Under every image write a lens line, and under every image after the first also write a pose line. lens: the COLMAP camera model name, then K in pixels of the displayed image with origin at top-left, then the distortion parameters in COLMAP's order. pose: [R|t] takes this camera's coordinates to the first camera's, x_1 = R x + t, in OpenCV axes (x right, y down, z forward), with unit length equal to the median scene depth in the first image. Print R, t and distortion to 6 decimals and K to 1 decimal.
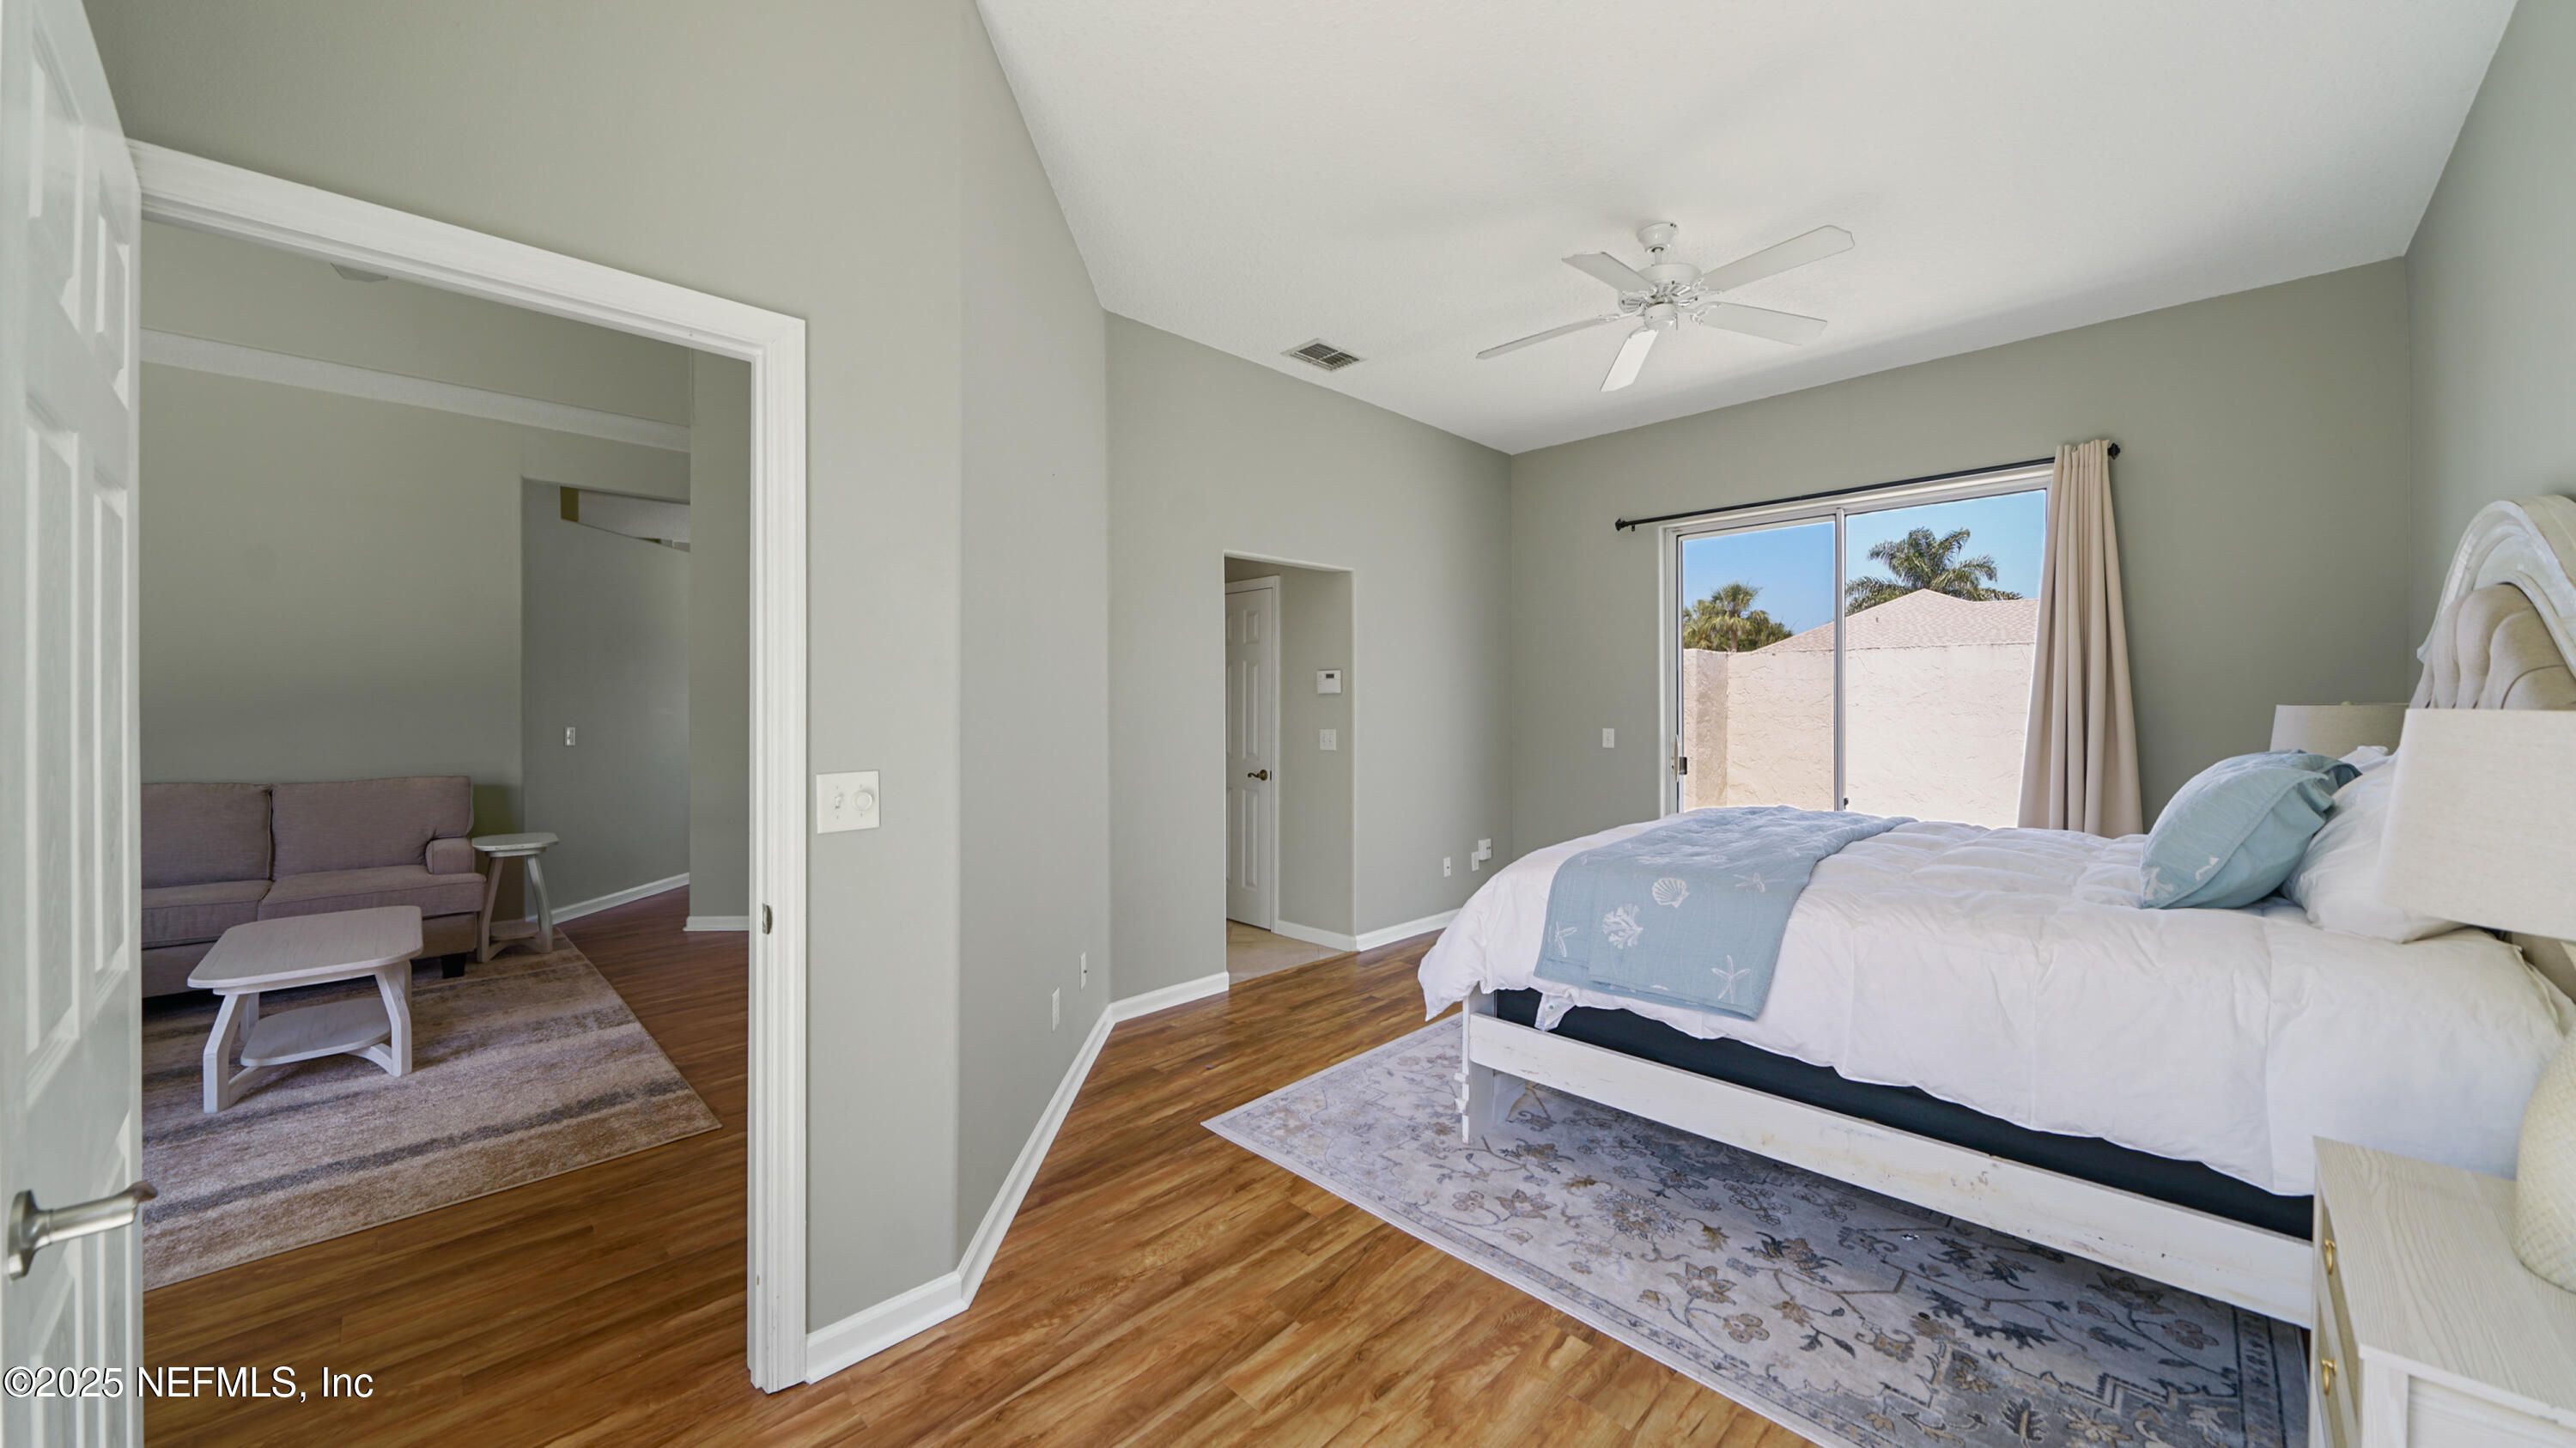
lens RADIAL K [[899.0, 0, 1282.3], [0, 899.0, 714.9], [0, 0, 1]] dist [-0.007857, -0.000137]
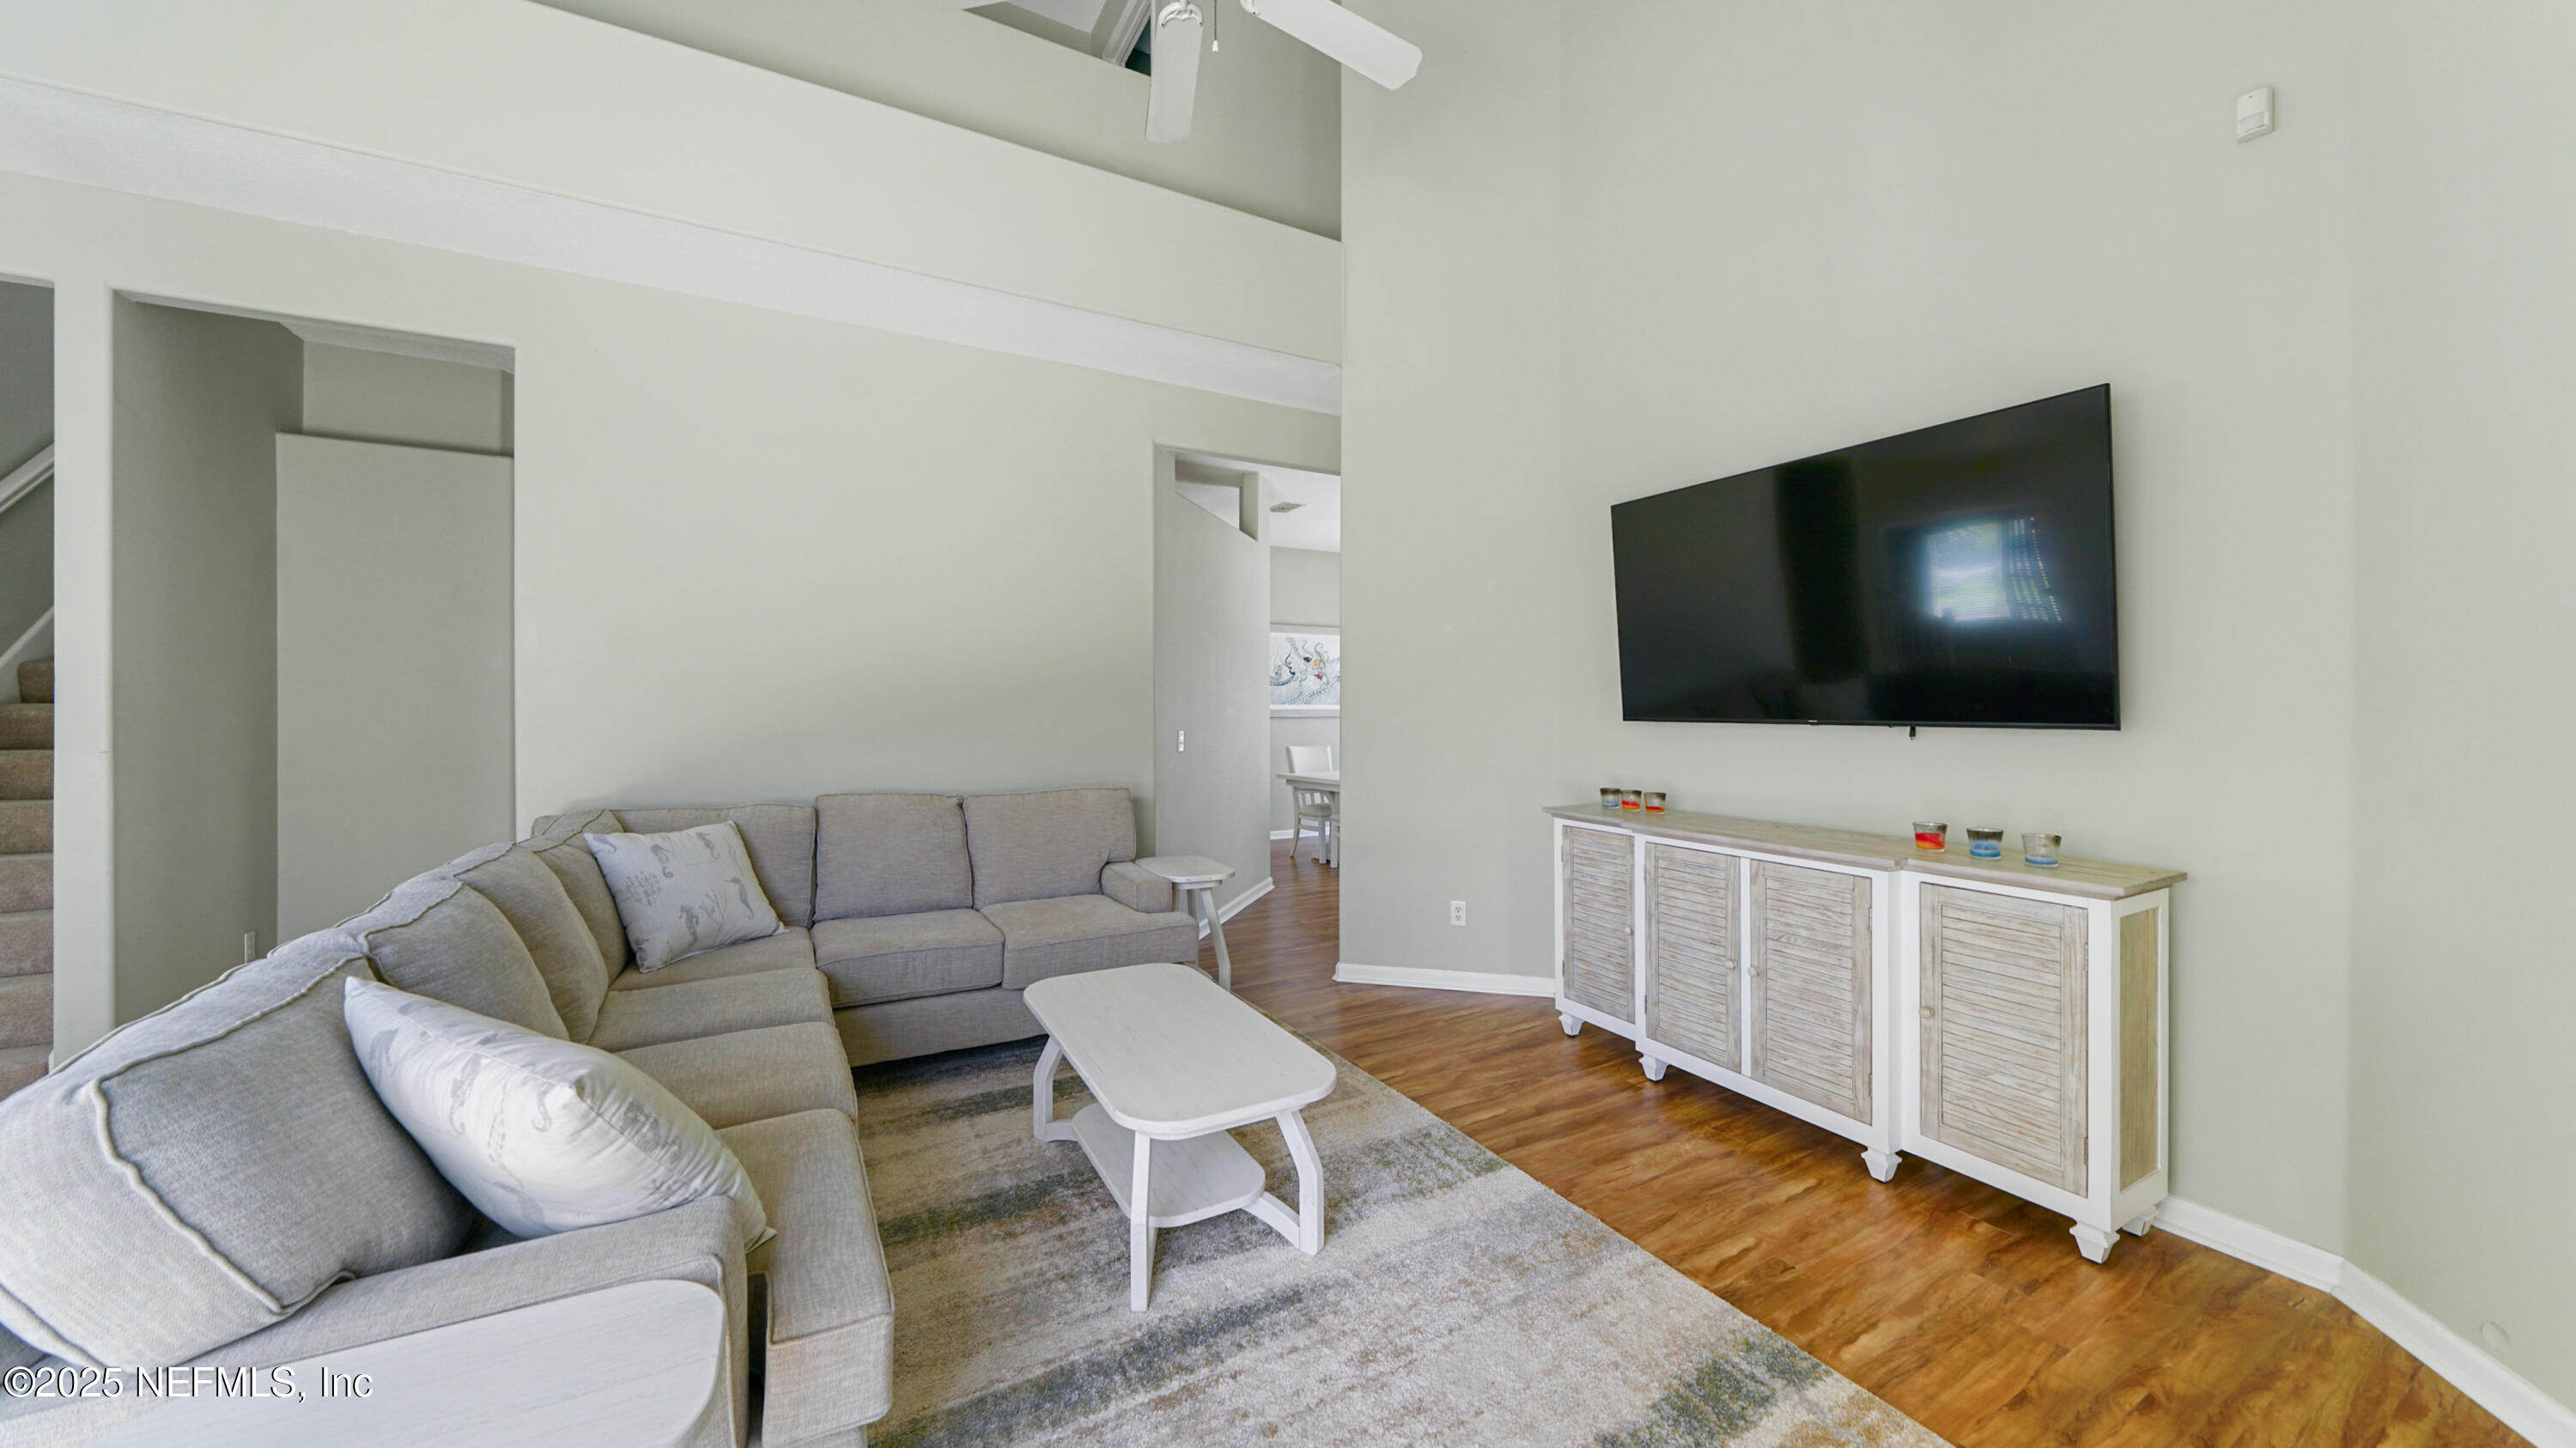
lens RADIAL K [[899.0, 0, 1290.4], [0, 899.0, 715.8], [0, 0, 1]] dist [-0.007857, -0.000137]
pose [[0.959760, 0.001853, -0.280816, -0.603163], [-0.000444, 0.999987, 0.005081, -0.005882], [0.280822, -0.004752, 0.959748, 0.253185]]
